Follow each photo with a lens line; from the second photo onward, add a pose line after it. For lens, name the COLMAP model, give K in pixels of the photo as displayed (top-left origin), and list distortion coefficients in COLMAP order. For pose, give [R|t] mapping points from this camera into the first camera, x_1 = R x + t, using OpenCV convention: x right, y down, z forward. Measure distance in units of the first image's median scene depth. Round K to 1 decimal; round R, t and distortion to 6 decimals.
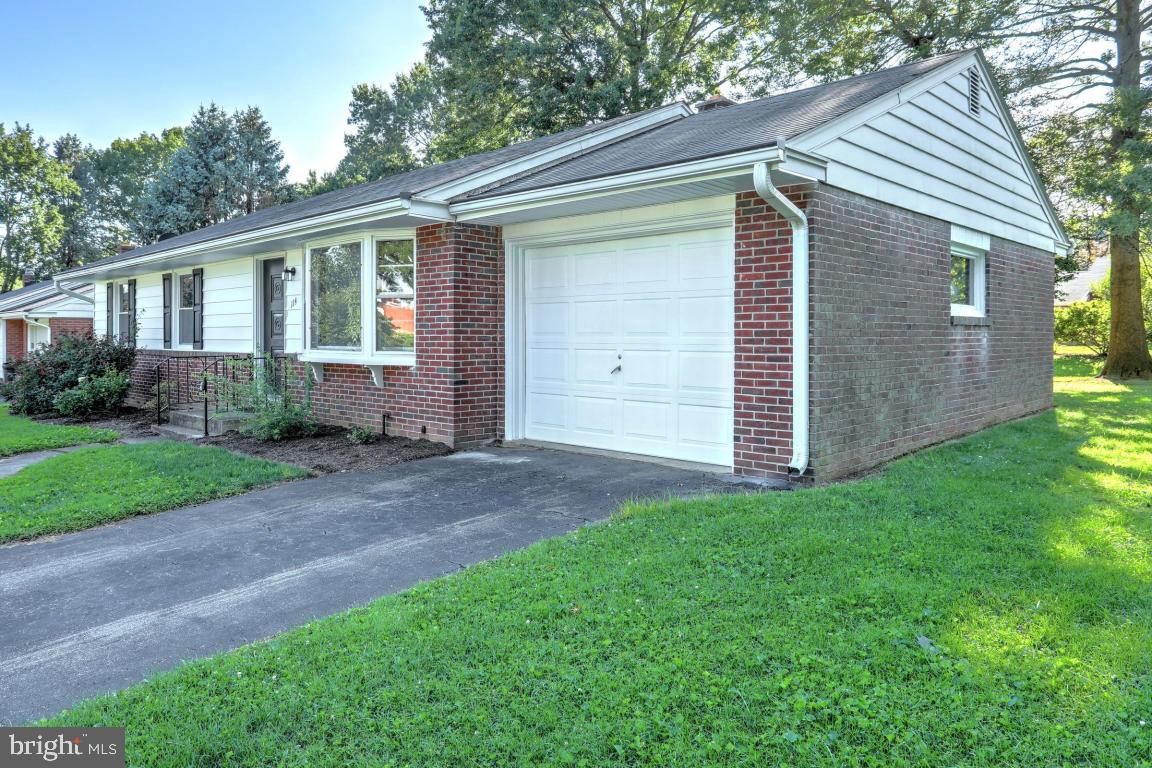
lens RADIAL K [[768.7, 0, 575.5], [0, 768.7, 340.3], [0, 0, 1]] dist [0.000322, -0.002757]
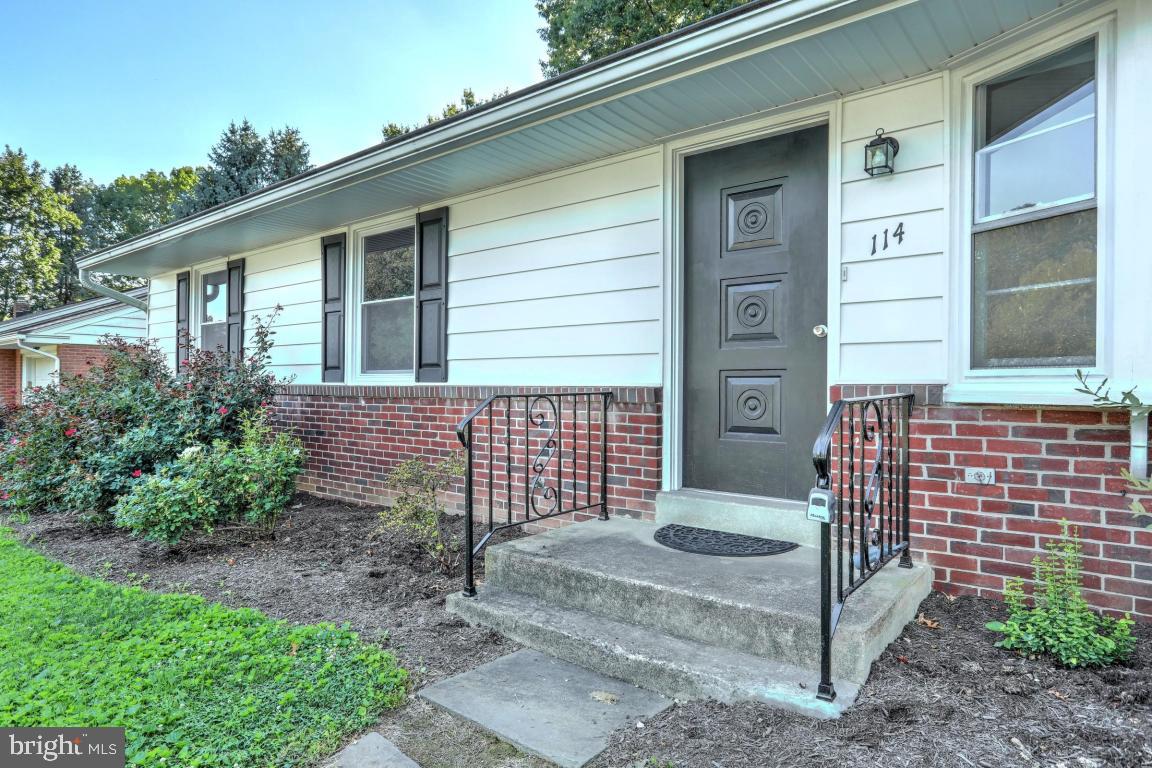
lens RADIAL K [[642.3, 0, 576.0], [0, 642.3, 384.0], [0, 0, 1]] dist [0.001892, 0.001734]
pose [[0.995120, 0.006076, 0.098482, -0.134953], [-0.004924, 0.999917, -0.011933, 0.005275], [-0.098547, 0.011390, 0.995067, 0.183830]]
